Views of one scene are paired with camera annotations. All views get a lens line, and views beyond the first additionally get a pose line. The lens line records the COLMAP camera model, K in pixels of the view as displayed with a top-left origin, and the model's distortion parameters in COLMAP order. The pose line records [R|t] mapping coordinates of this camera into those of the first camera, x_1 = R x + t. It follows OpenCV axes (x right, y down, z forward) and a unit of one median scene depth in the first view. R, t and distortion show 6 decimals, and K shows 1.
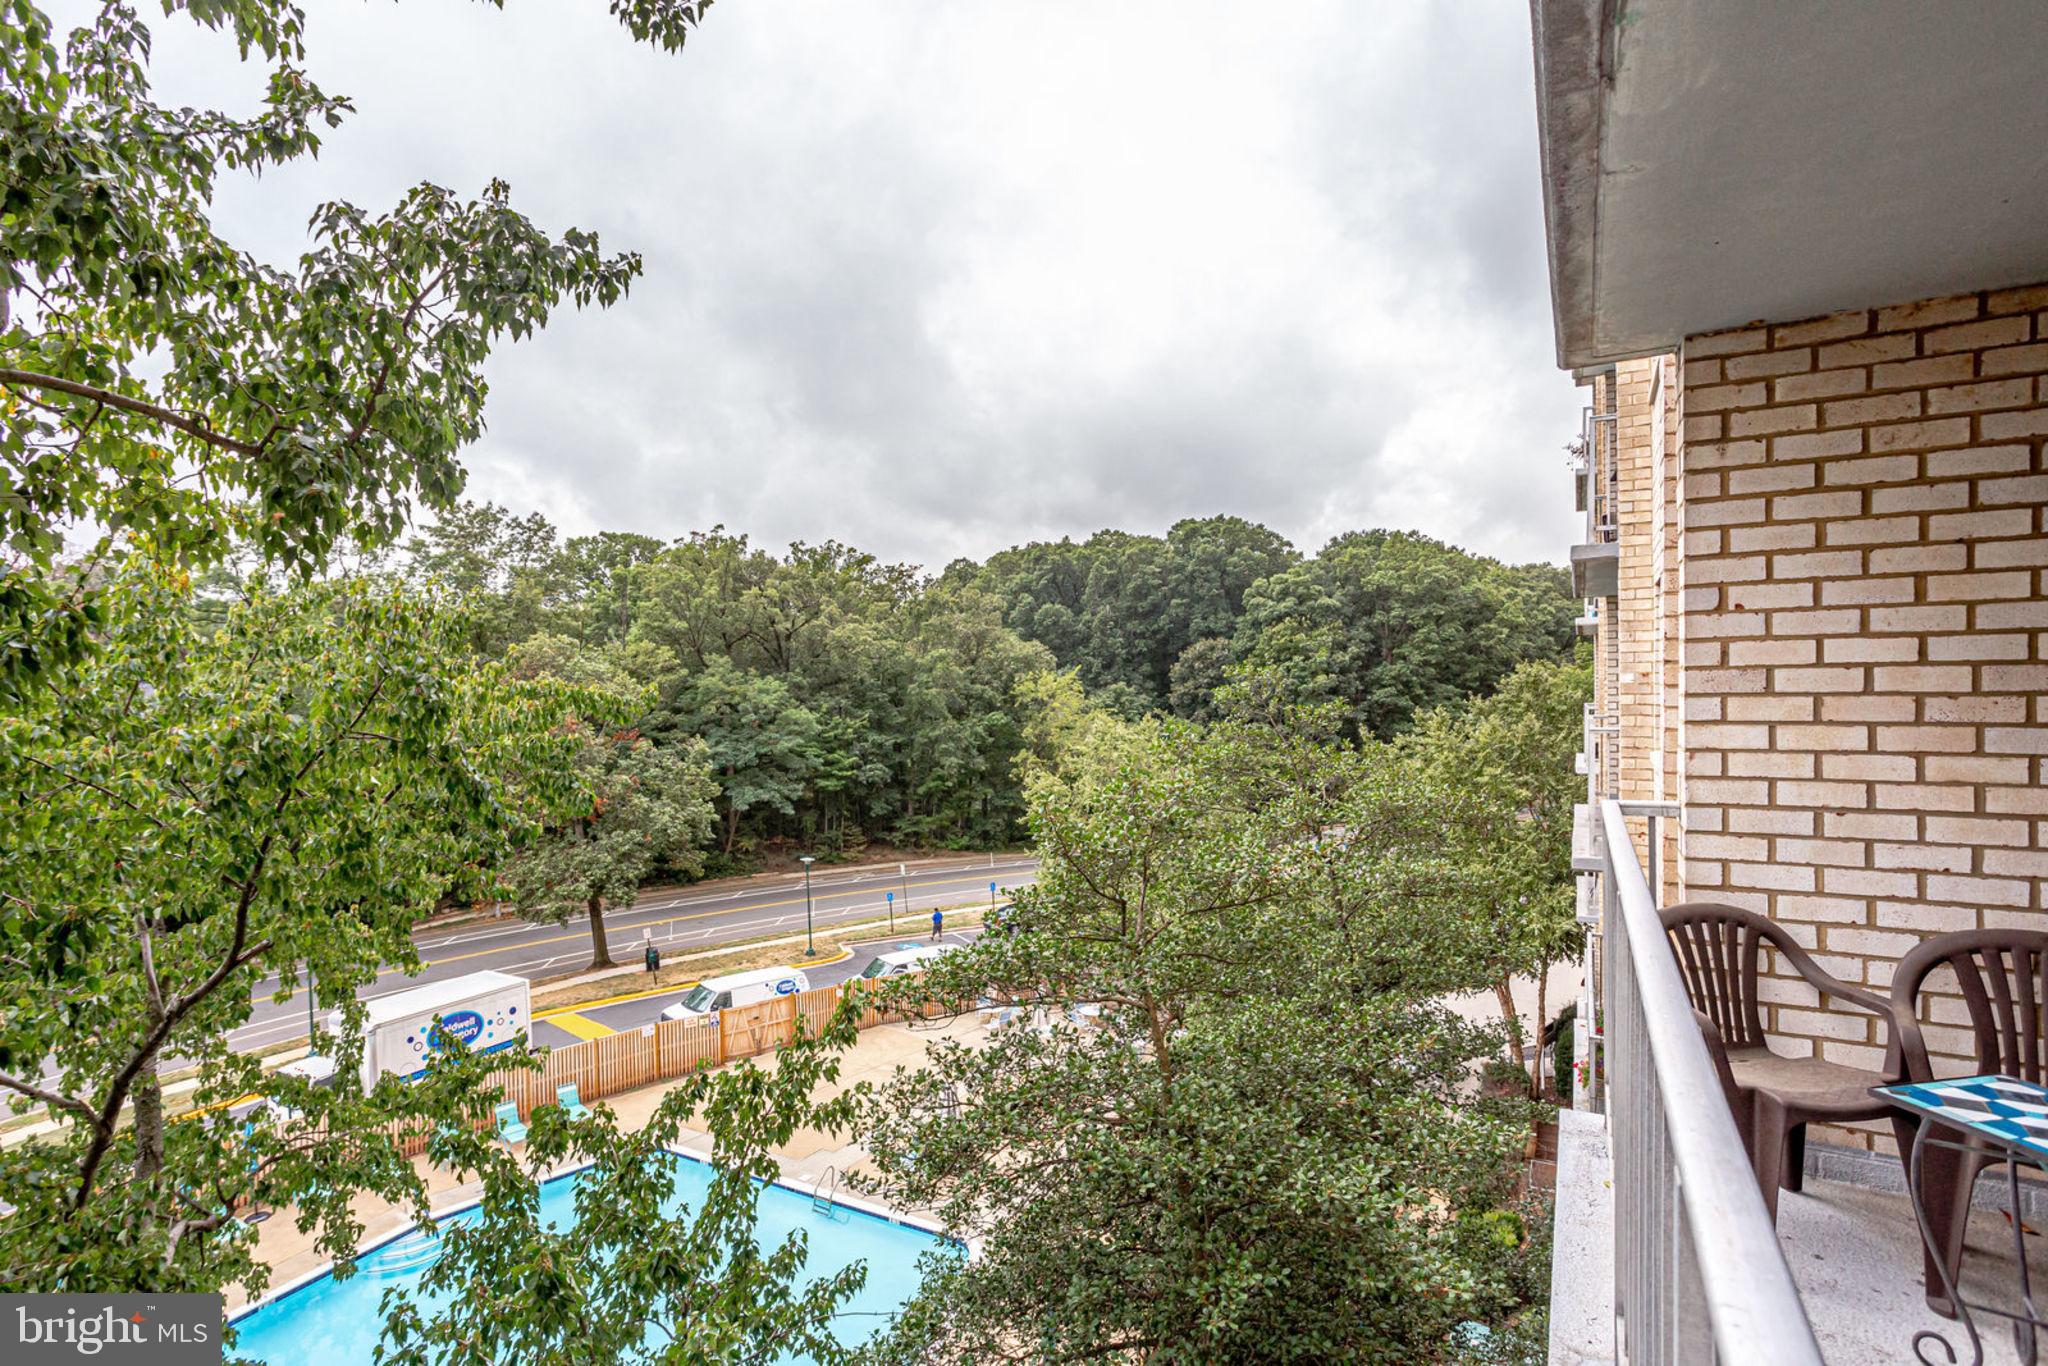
lens RADIAL K [[999.0, 0, 1028.6], [0, 999.0, 760.0], [0, 0, 1]] dist [-0.013388, 0.019625]
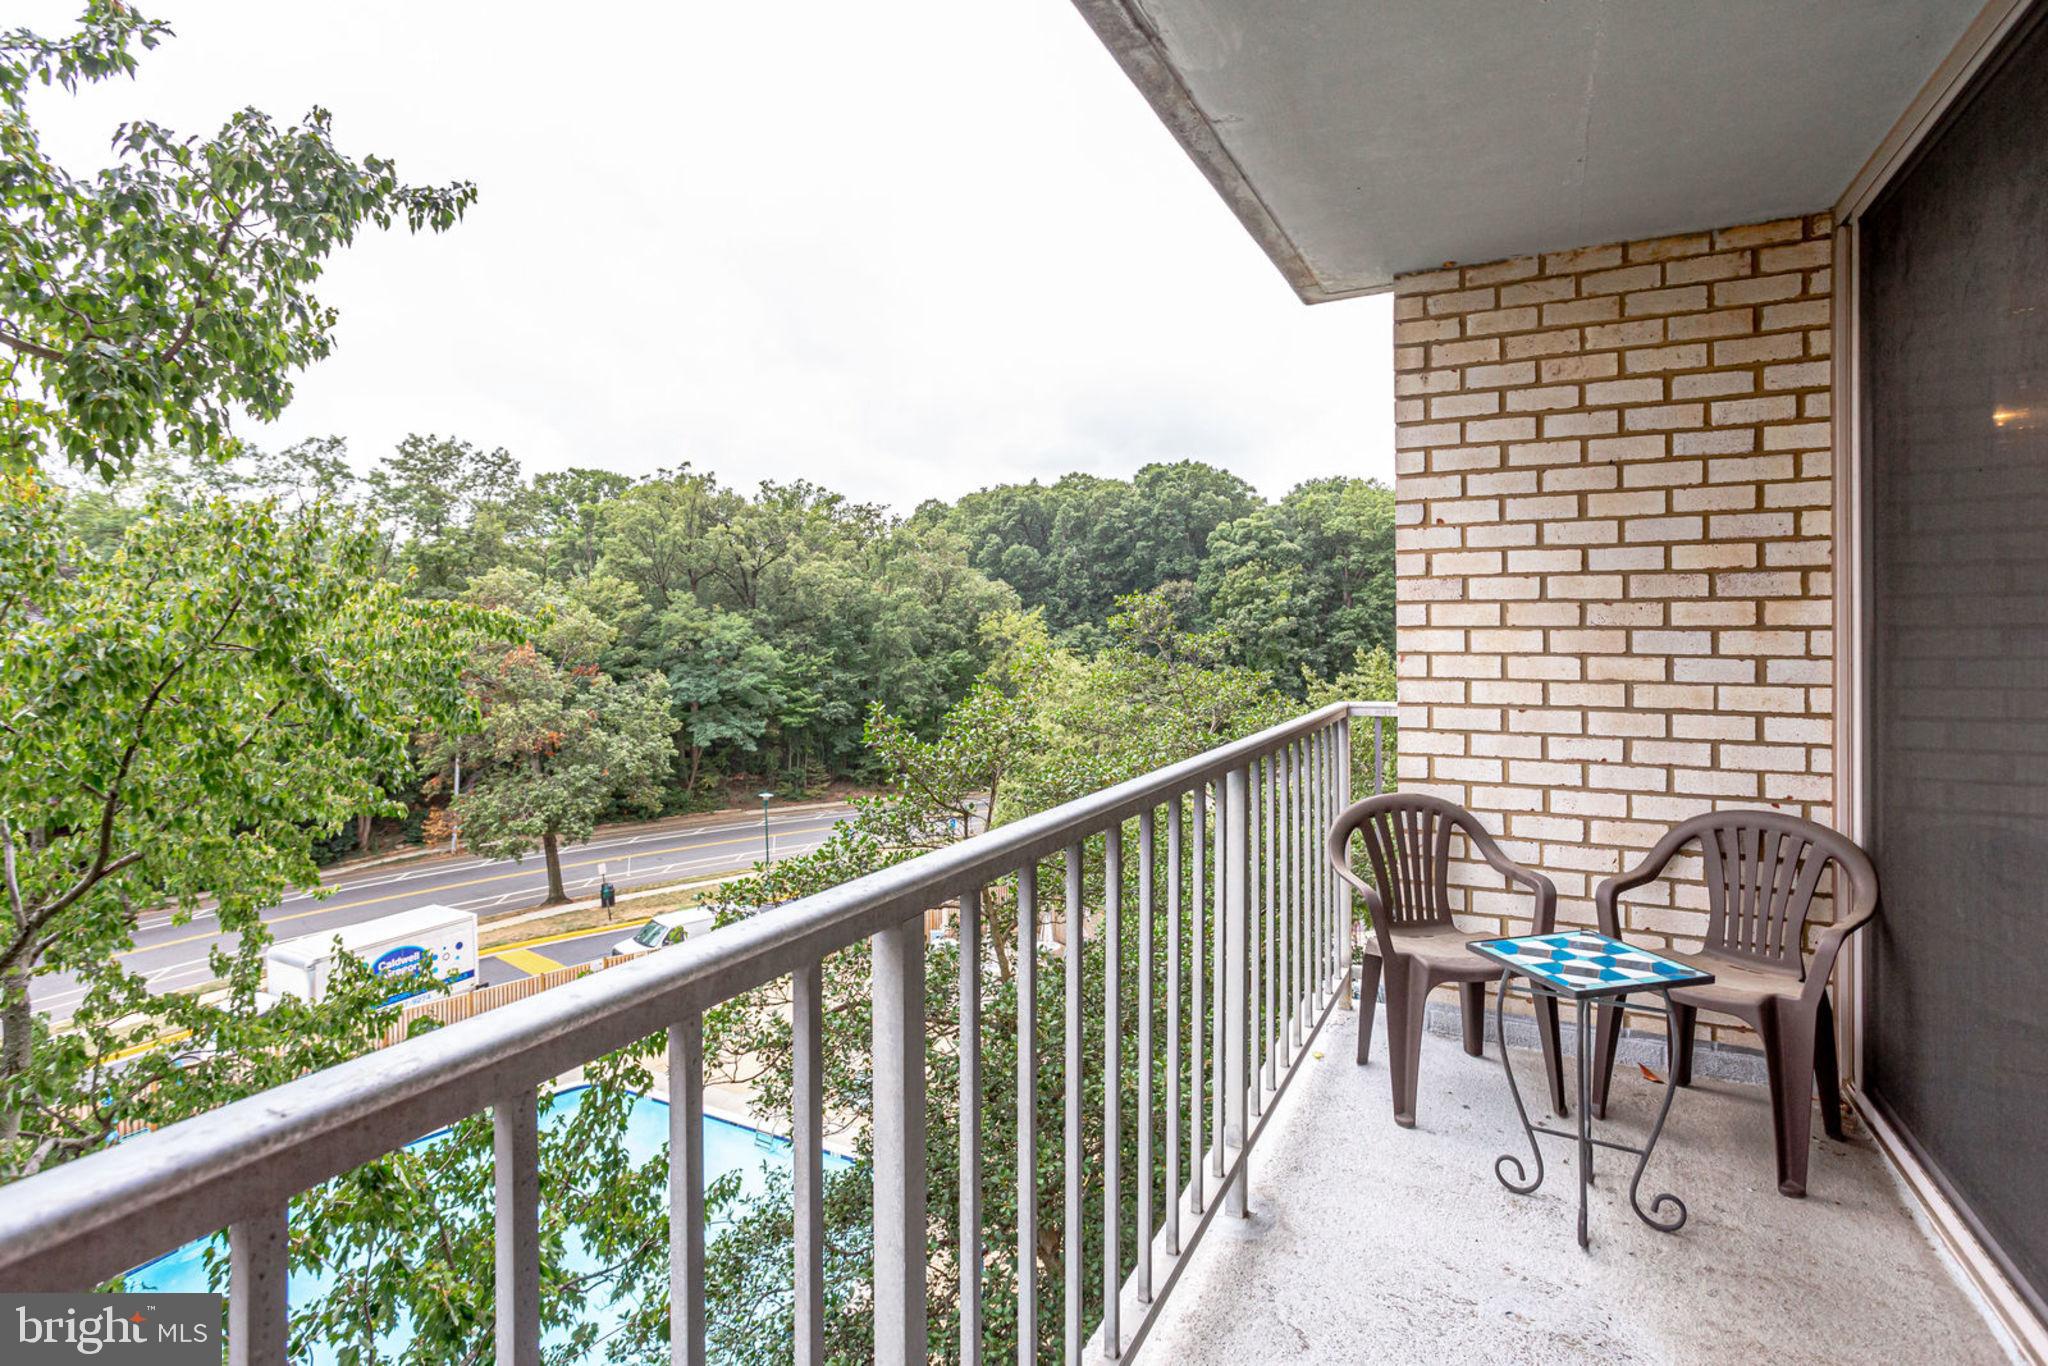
lens RADIAL K [[994.5, 0, 1024.0], [0, 994.5, 683.0], [0, 0, 1]] dist [-0.018771, 0.024949]
pose [[0.999630, 0.007680, 0.026081, 0.124681], [-0.007240, 0.999830, -0.016955, 0.024106], [-0.026207, 0.016760, 0.999516, -0.037339]]
